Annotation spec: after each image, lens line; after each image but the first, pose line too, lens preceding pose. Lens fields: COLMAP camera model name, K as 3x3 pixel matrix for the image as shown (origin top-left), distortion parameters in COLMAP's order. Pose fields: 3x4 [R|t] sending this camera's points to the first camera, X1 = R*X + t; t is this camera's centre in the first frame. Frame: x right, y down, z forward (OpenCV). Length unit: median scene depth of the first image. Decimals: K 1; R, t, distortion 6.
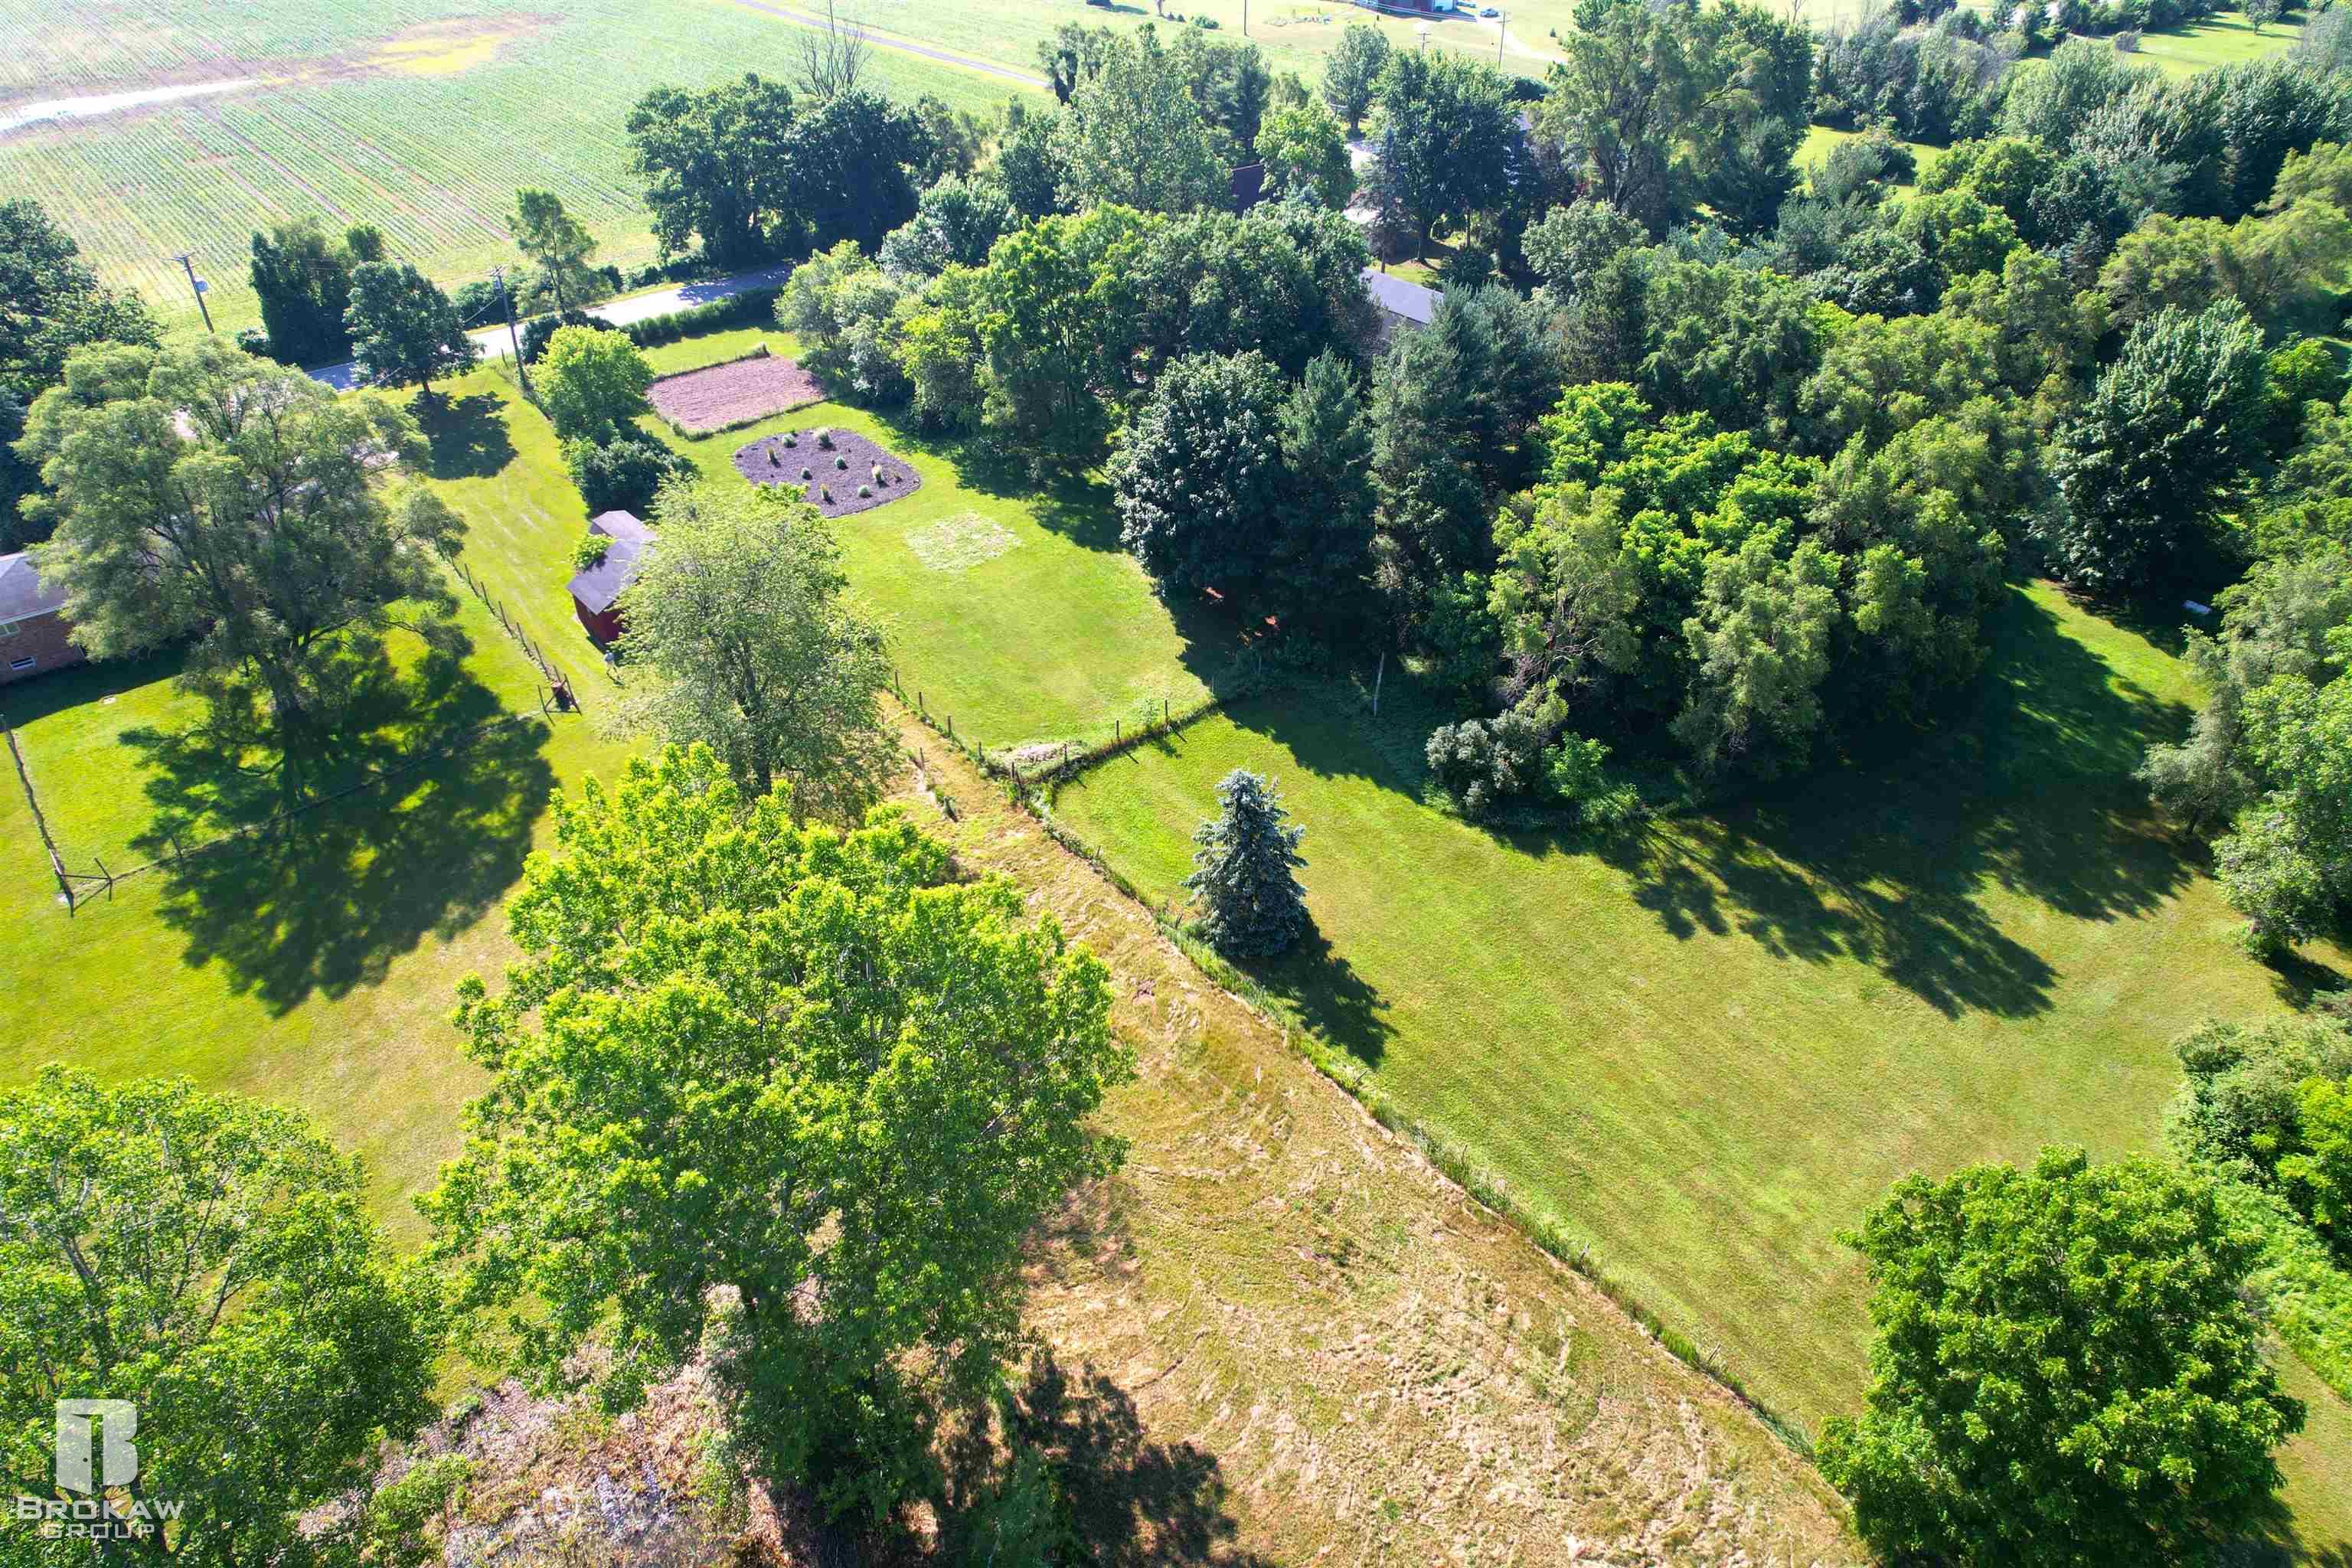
lens RADIAL K [[1519.3, 0, 1171.7], [0, 1519.3, 789.0], [0, 0, 1]] dist [-0.083168, 0.090910]
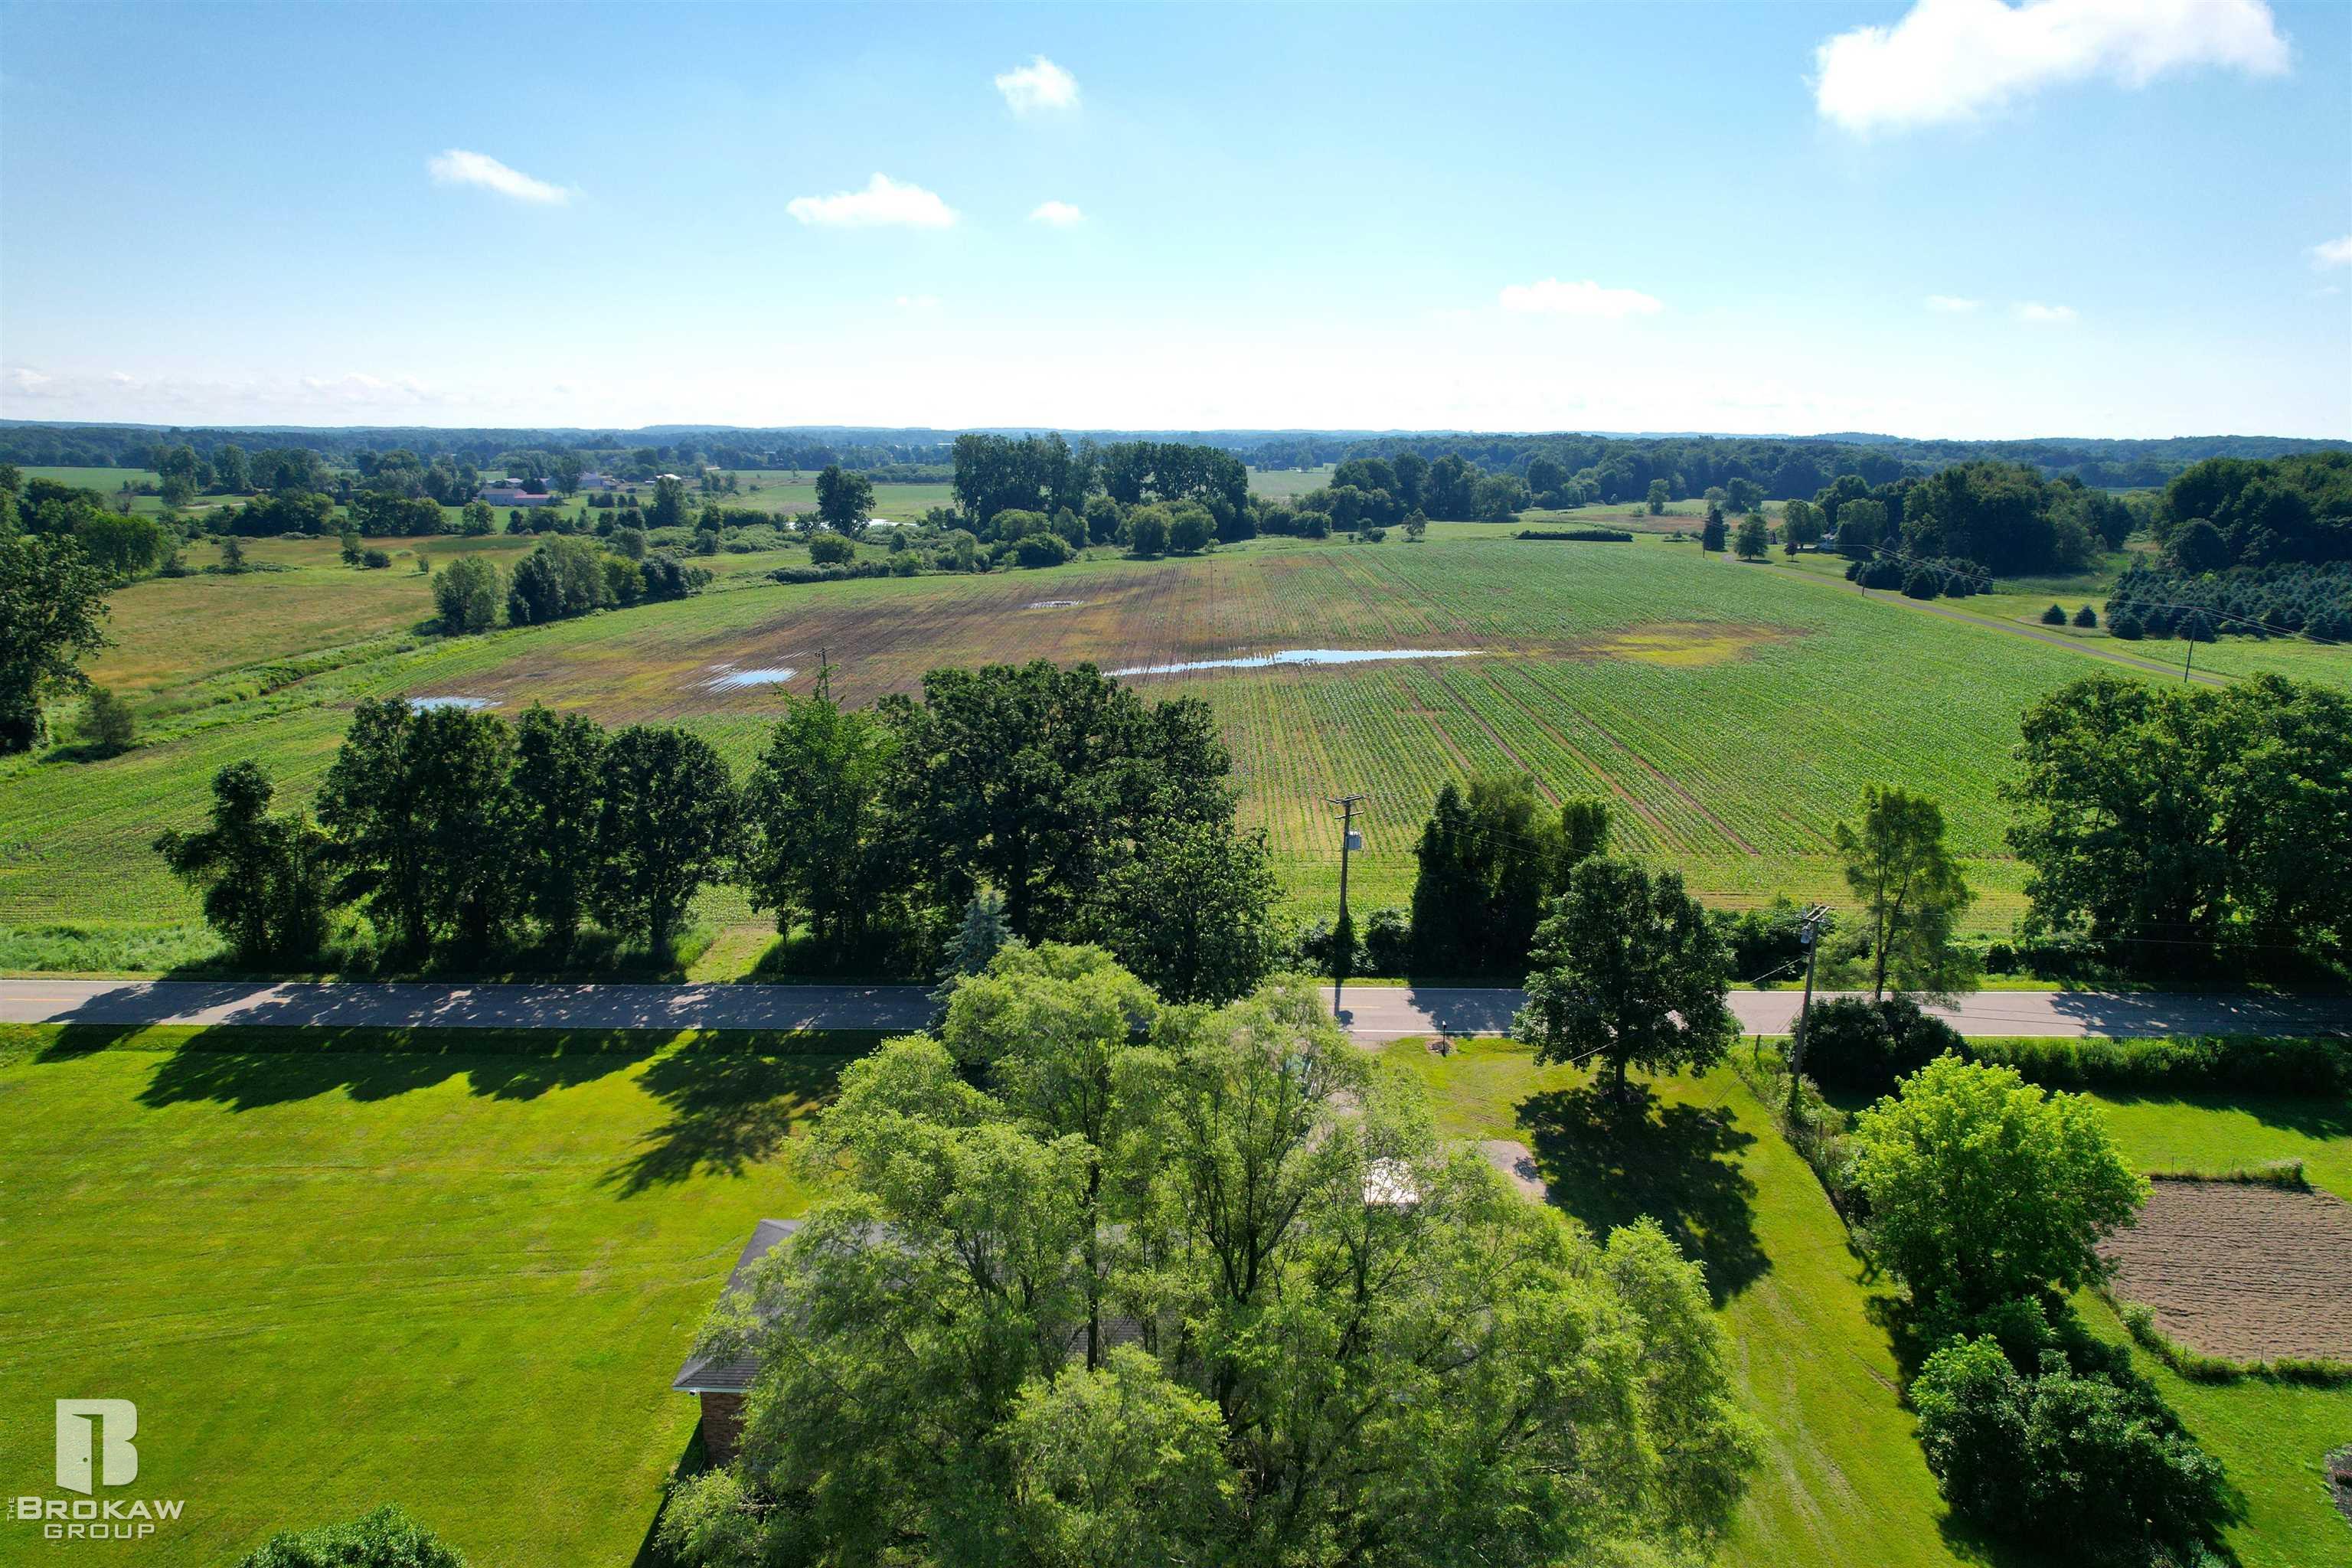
lens RADIAL K [[1519.4, 0, 1176.5], [0, 1519.4, 799.3], [0, 0, 1]] dist [-0.079830, 0.084669]
pose [[0.762781, 0.157236, -0.627250, -0.360271], [-0.385722, 0.889167, -0.246172, -0.196209], [0.519023, 0.429719, 0.738889, 0.562029]]
